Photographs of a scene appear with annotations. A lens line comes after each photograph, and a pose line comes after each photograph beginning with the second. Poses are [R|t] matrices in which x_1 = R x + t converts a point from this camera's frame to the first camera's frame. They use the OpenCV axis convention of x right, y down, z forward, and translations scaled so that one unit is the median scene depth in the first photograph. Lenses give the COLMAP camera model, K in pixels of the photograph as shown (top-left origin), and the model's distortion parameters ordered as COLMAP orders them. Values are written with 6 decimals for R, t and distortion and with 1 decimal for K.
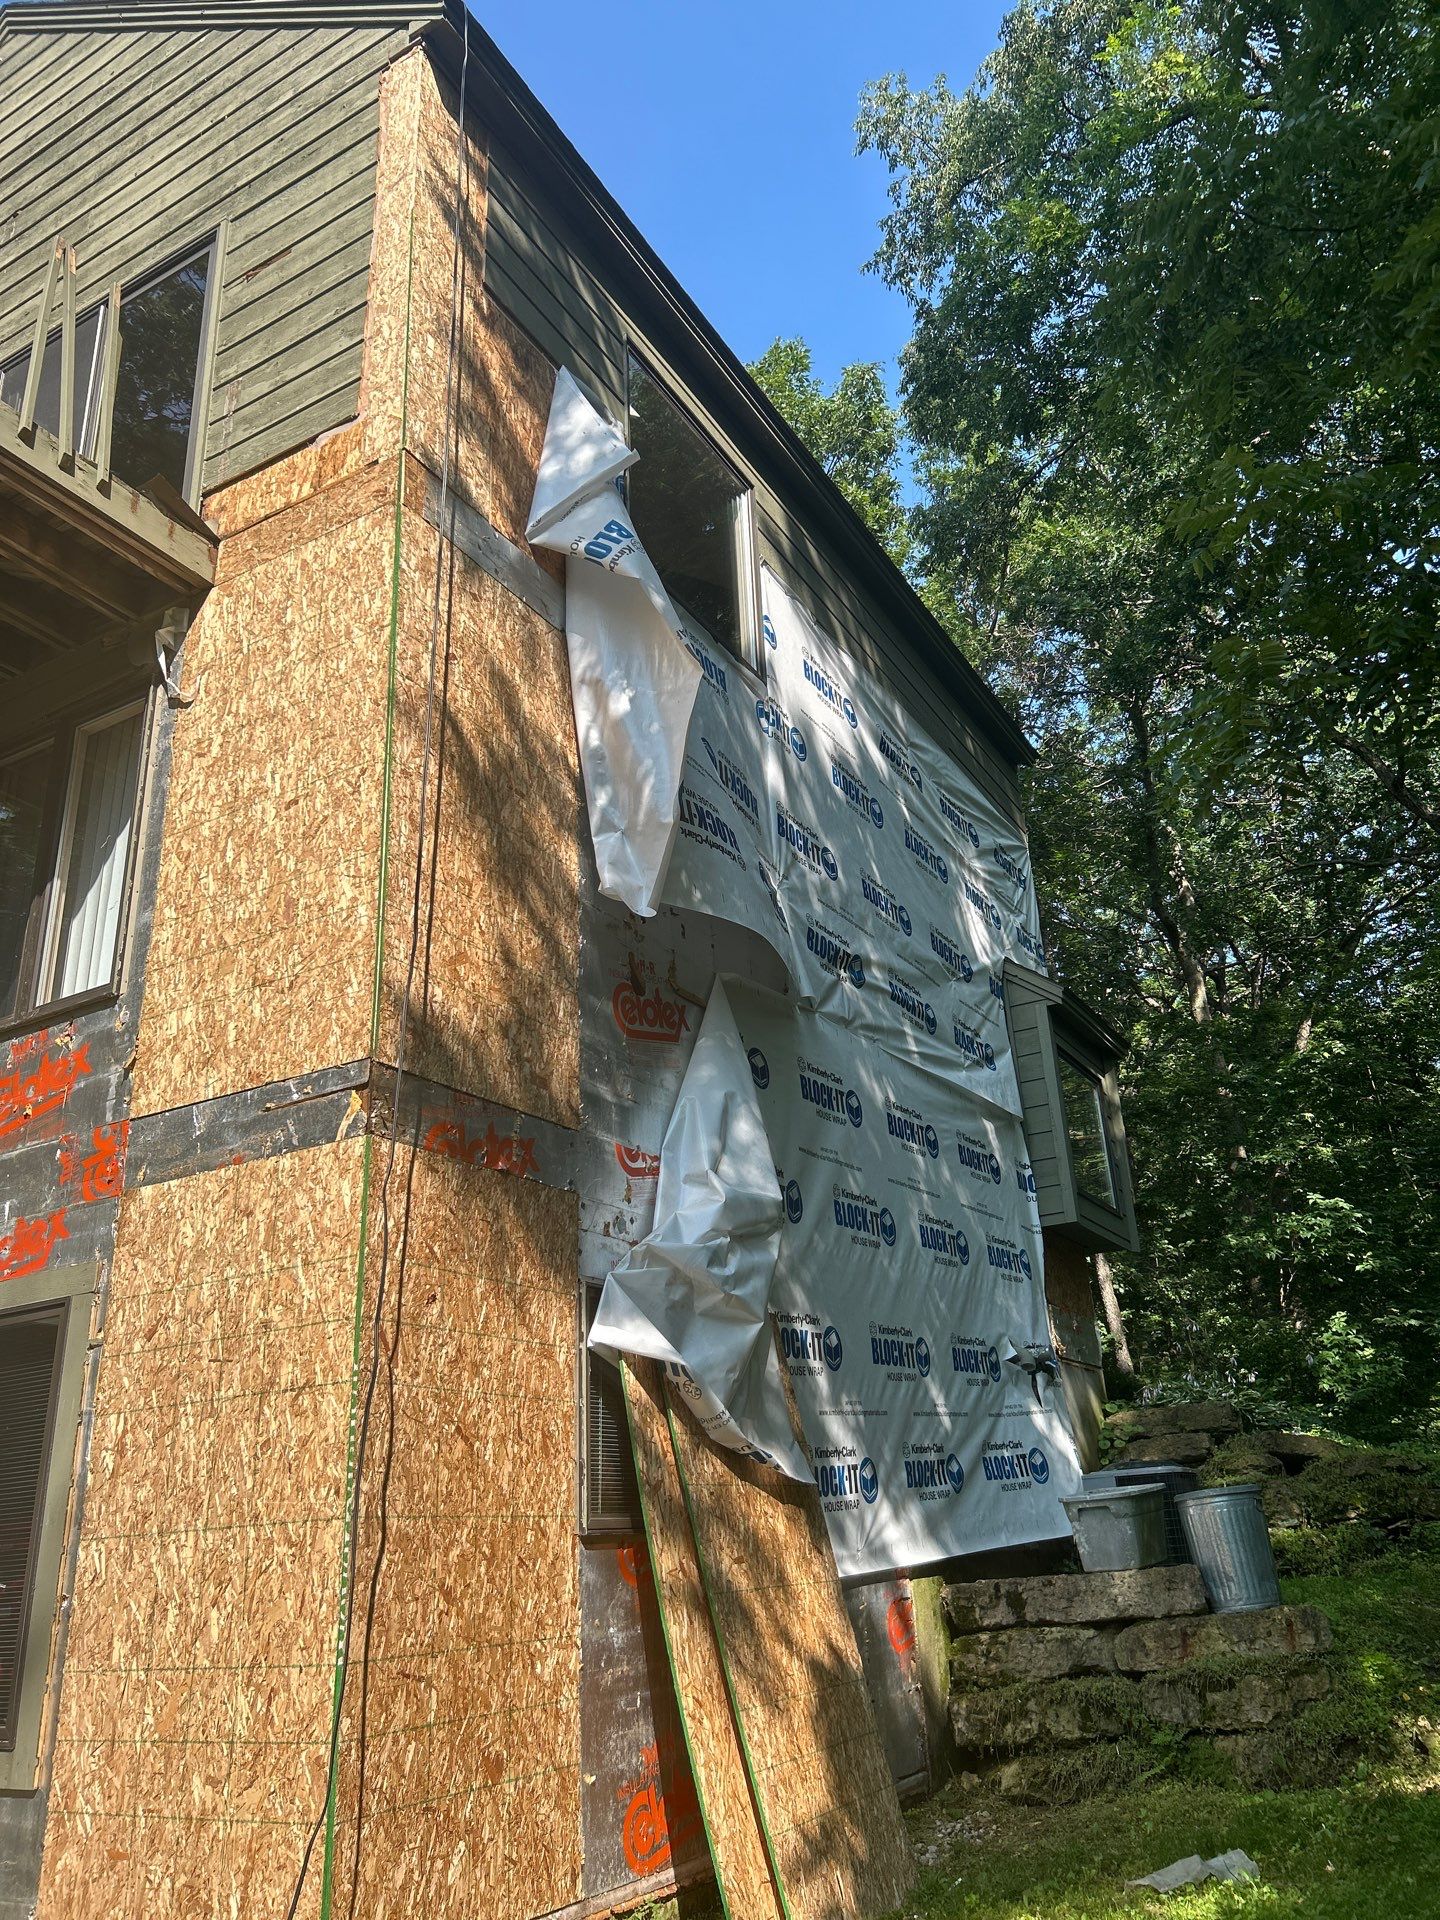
lens RADIAL K [[1448.4, 0, 725.9], [0, 1448.4, 959.4], [0, 0, 1]] dist [0.001075, -0.005434]
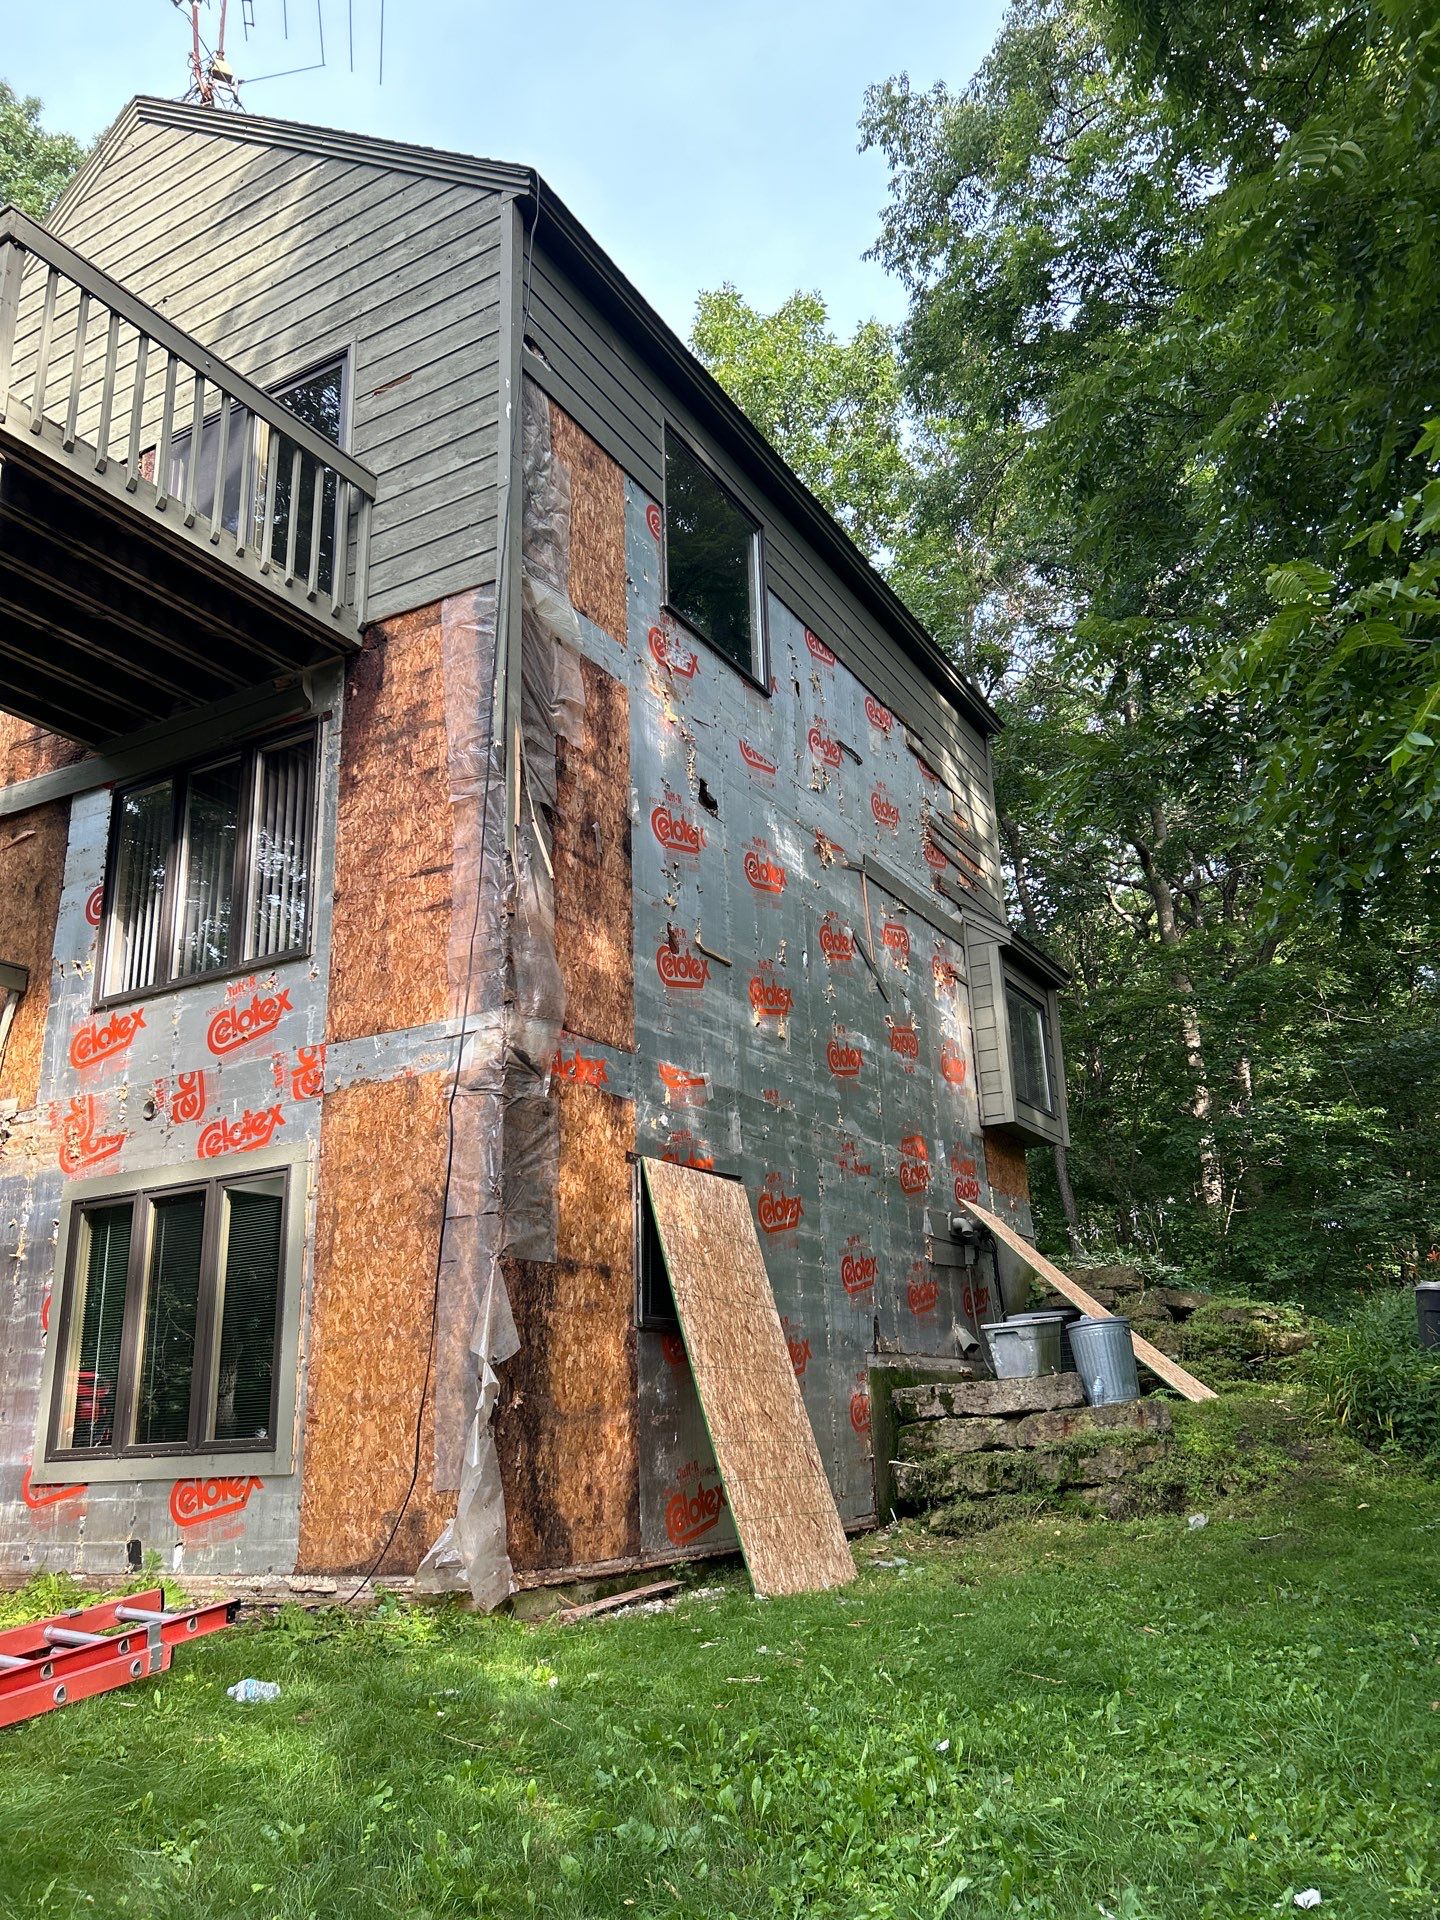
lens RADIAL K [[1460.9, 0, 715.4], [0, 1460.9, 1004.7], [0, 0, 1]] dist [-0.006985, 0.001201]
pose [[0.999918, 0.012284, -0.003539, -0.014488], [-0.011854, 0.994614, 0.102972, -0.061677], [0.004785, -0.102922, 0.994678, -0.327945]]
